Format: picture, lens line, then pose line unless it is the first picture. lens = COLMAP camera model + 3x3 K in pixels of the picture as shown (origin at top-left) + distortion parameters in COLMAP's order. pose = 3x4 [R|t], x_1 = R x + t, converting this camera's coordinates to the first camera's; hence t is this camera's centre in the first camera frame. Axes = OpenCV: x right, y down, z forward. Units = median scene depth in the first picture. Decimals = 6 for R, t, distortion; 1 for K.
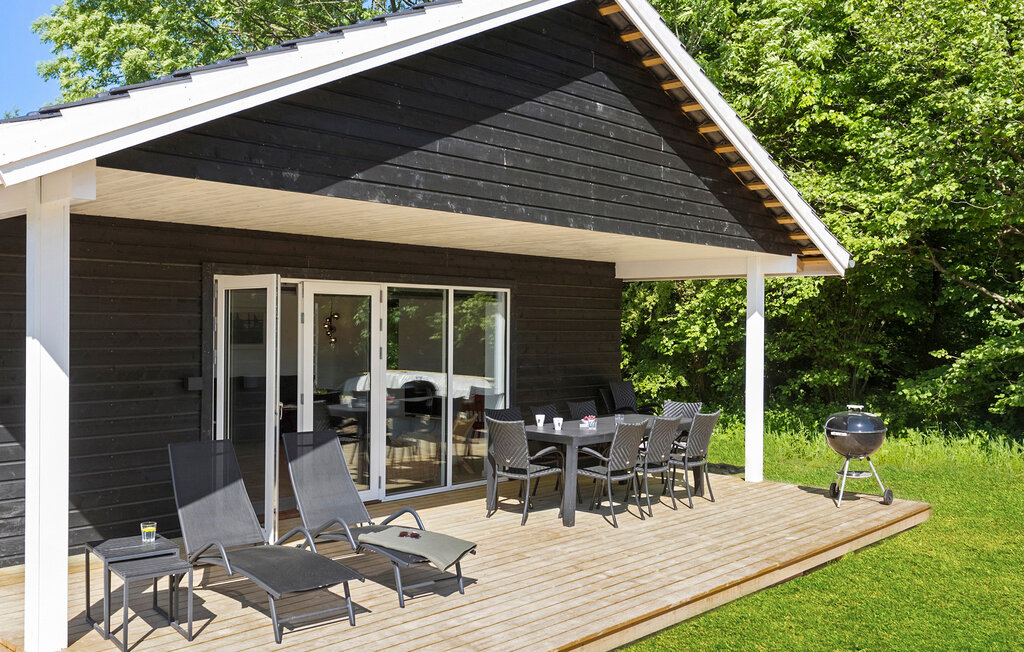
lens RADIAL K [[940.0, 0, 512.0], [0, 940.0, 326.0], [0, 0, 1]] dist [0.010732, 0.011811]
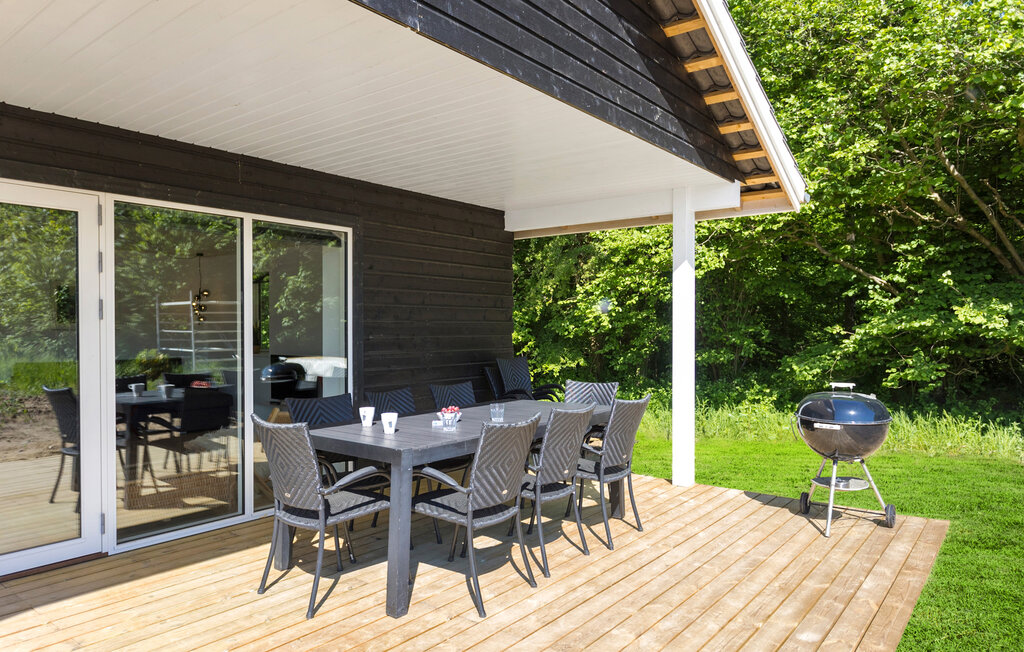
lens RADIAL K [[671.0, 0, 512.0], [0, 671.0, 326.0], [0, 0, 1]] dist [-0.001276, 0.000638]
pose [[0.996529, -0.008991, 0.082765, 0.075045], [0.009250, 0.999953, -0.002748, 0.037106], [-0.082736, 0.003504, 0.996565, 0.472613]]
